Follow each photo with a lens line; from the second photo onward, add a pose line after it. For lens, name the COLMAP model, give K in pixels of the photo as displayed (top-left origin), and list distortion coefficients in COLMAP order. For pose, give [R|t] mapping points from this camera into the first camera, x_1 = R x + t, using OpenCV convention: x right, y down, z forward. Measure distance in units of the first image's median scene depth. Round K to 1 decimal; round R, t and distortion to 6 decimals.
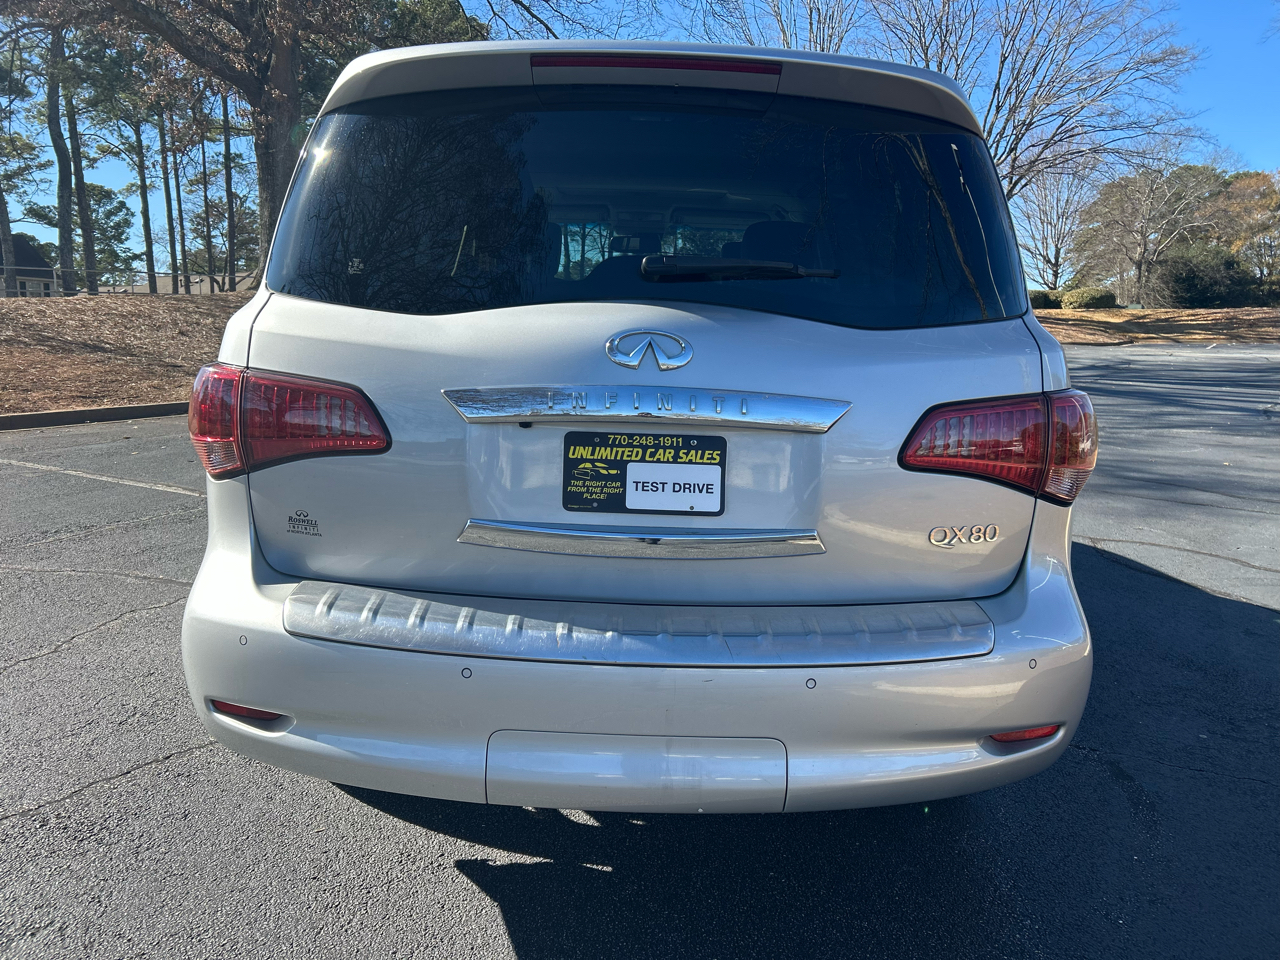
lens RADIAL K [[974.6, 0, 630.8], [0, 974.6, 480.2], [0, 0, 1]] dist [0.041298, -0.028159]
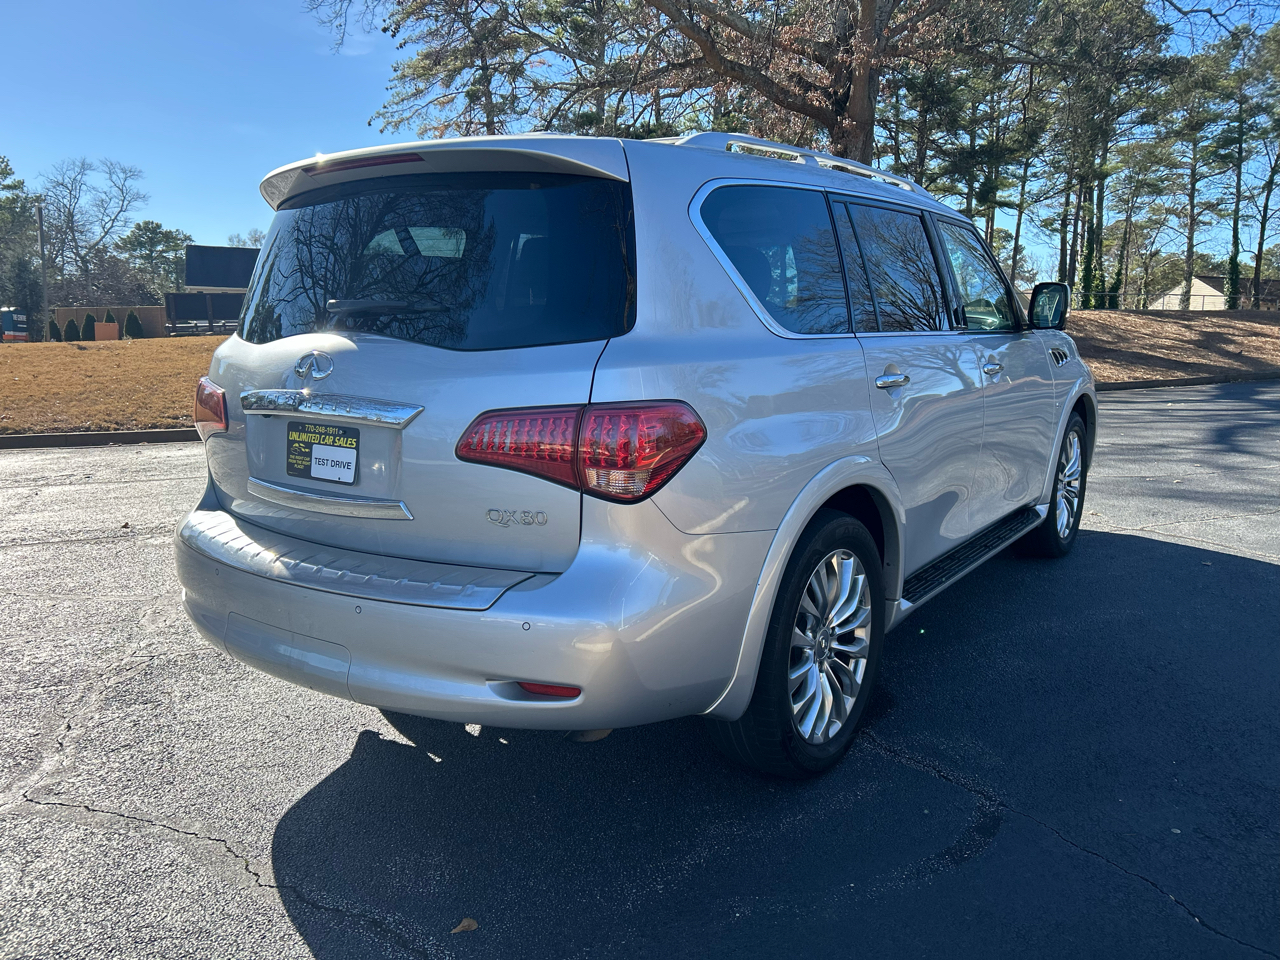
lens RADIAL K [[974.6, 0, 630.8], [0, 974.6, 480.2], [0, 0, 1]] dist [0.041298, -0.028159]
pose [[0.802268, 0.066634, -0.593233, 1.234803], [-0.072338, 0.997279, 0.014190, -0.019633], [0.592565, 0.031529, 0.804906, 0.114763]]
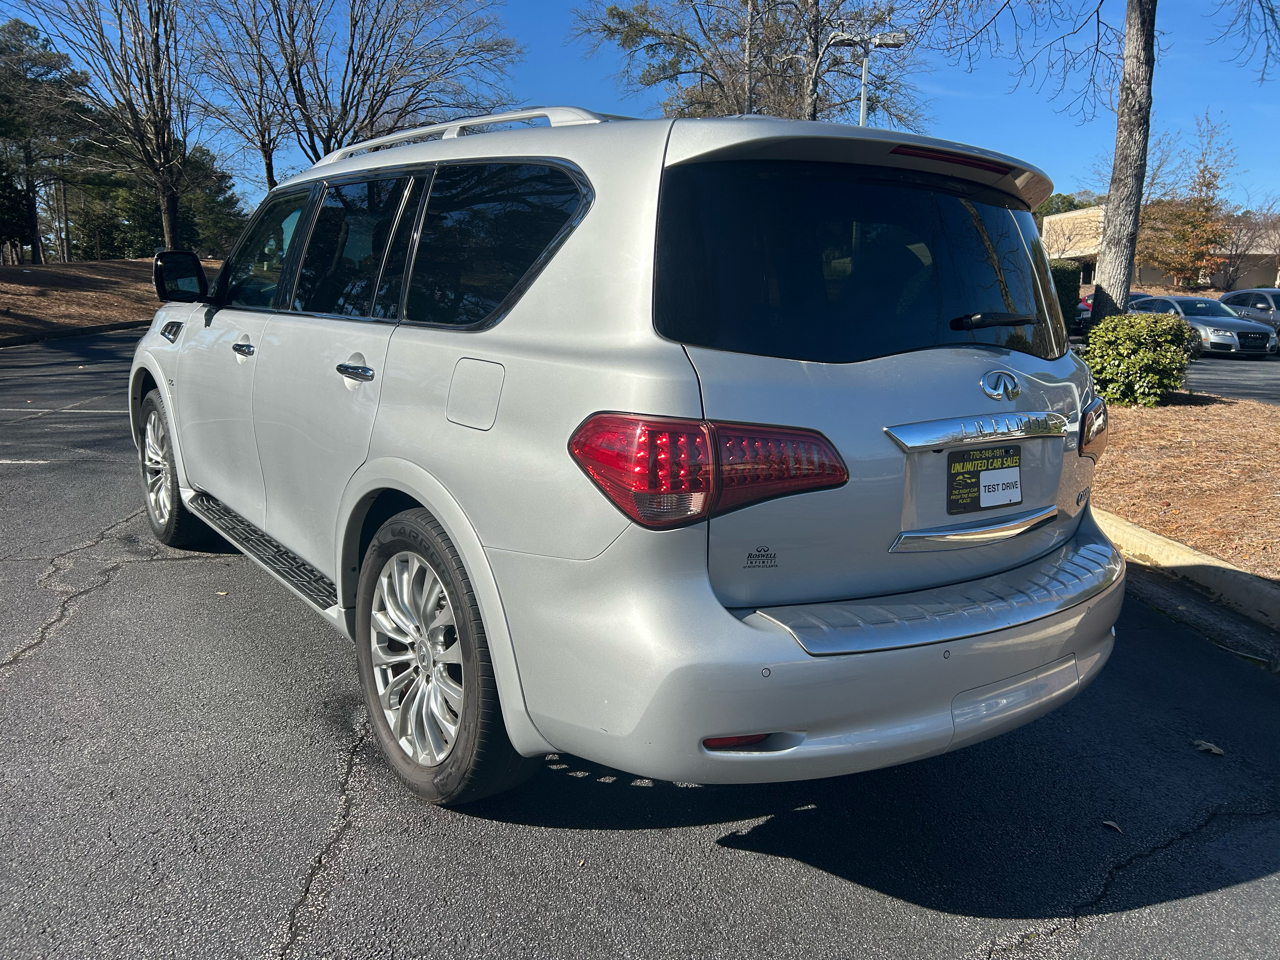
lens RADIAL K [[974.6, 0, 630.8], [0, 974.6, 480.2], [0, 0, 1]] dist [0.041298, -0.028159]
pose [[0.802107, -0.110159, 0.586932, -1.143403], [0.085036, 0.993893, 0.070330, -0.138467], [-0.591095, -0.006502, 0.806576, 0.221630]]
